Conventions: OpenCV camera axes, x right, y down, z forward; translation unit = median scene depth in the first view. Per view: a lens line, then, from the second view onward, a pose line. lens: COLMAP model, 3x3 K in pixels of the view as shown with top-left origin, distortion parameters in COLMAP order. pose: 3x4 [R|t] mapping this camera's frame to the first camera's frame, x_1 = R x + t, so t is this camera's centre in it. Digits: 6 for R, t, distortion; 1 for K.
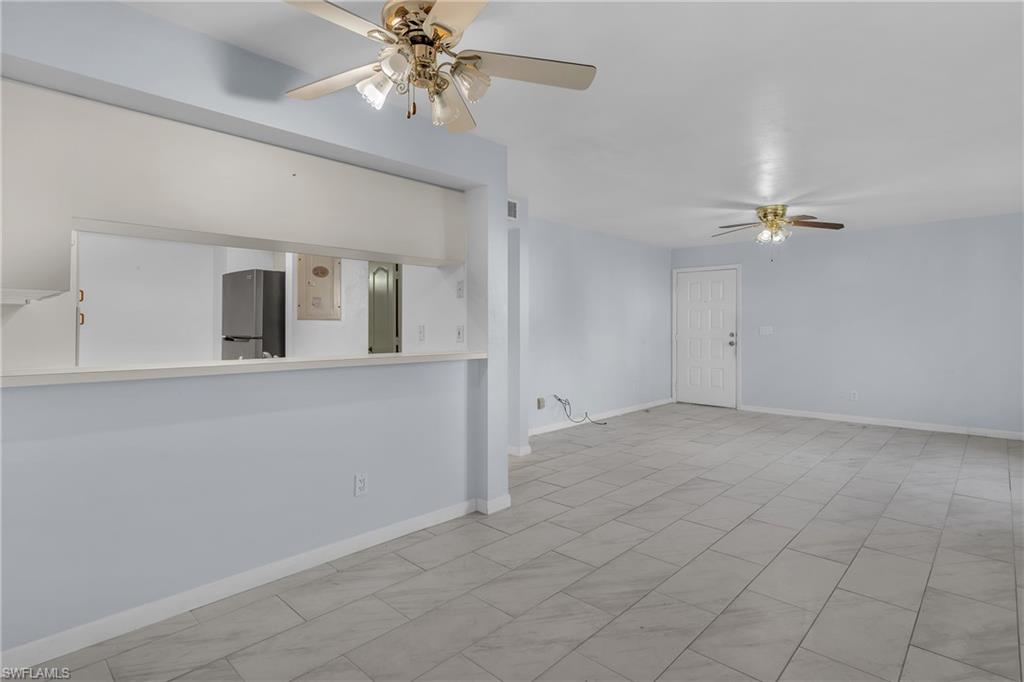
lens RADIAL K [[522.4, 0, 506.8], [0, 522.4, 323.0], [0, 0, 1]] dist [0.005630, -0.000270]
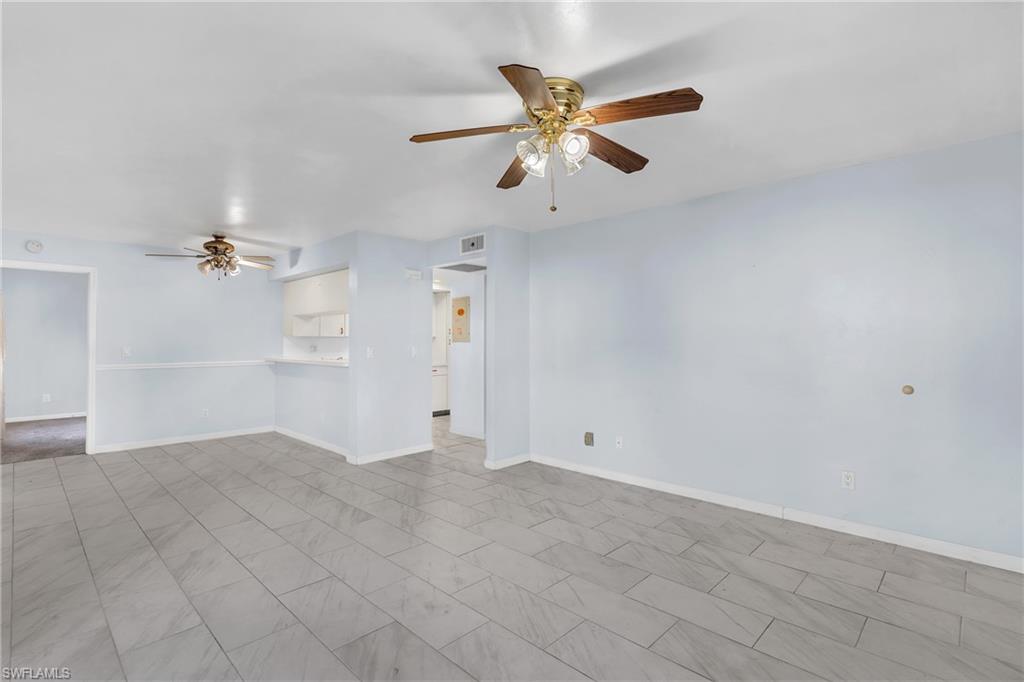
lens RADIAL K [[479.5, 0, 511.5], [0, 479.5, 338.6], [0, 0, 1]] dist [-0.002484, 0.000947]
pose [[-0.011928, -0.008524, -0.999893, 0.923267], [0.005322, 0.999949, -0.008588, -0.002398], [0.999915, -0.005424, -0.011882, 0.970282]]
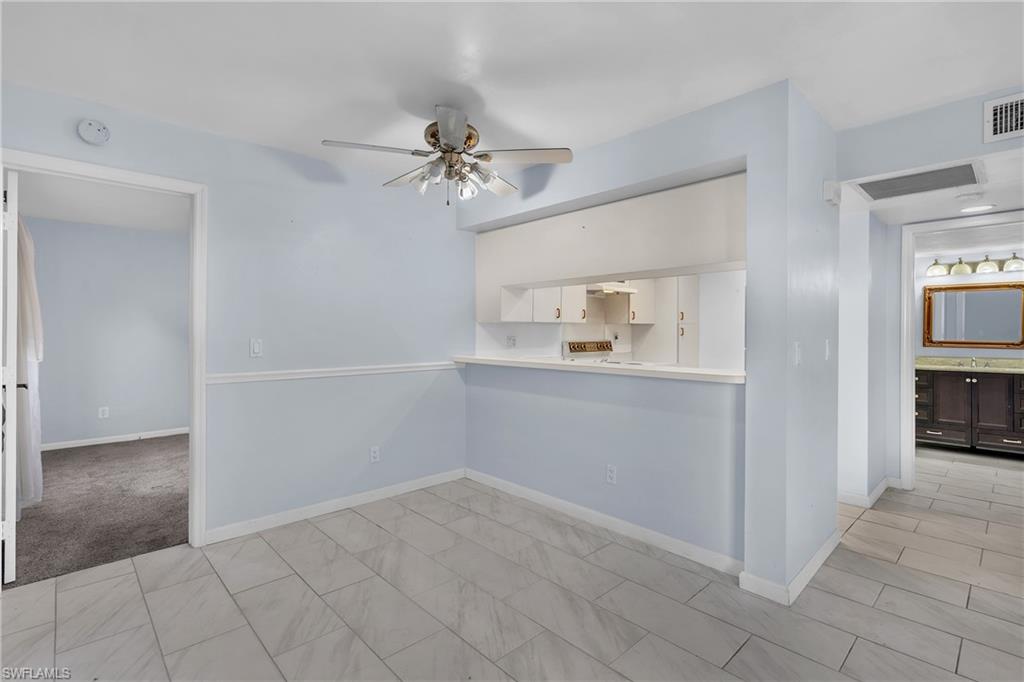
lens RADIAL K [[484.2, 0, 514.8], [0, 484.2, 333.4], [0, 0, 1]] dist [-0.002105, 0.000539]
pose [[-0.059966, 0.001426, -0.998199, 0.428691], [0.003478, 0.999993, 0.001219, -0.003974], [0.998194, -0.003398, -0.059971, 0.447430]]
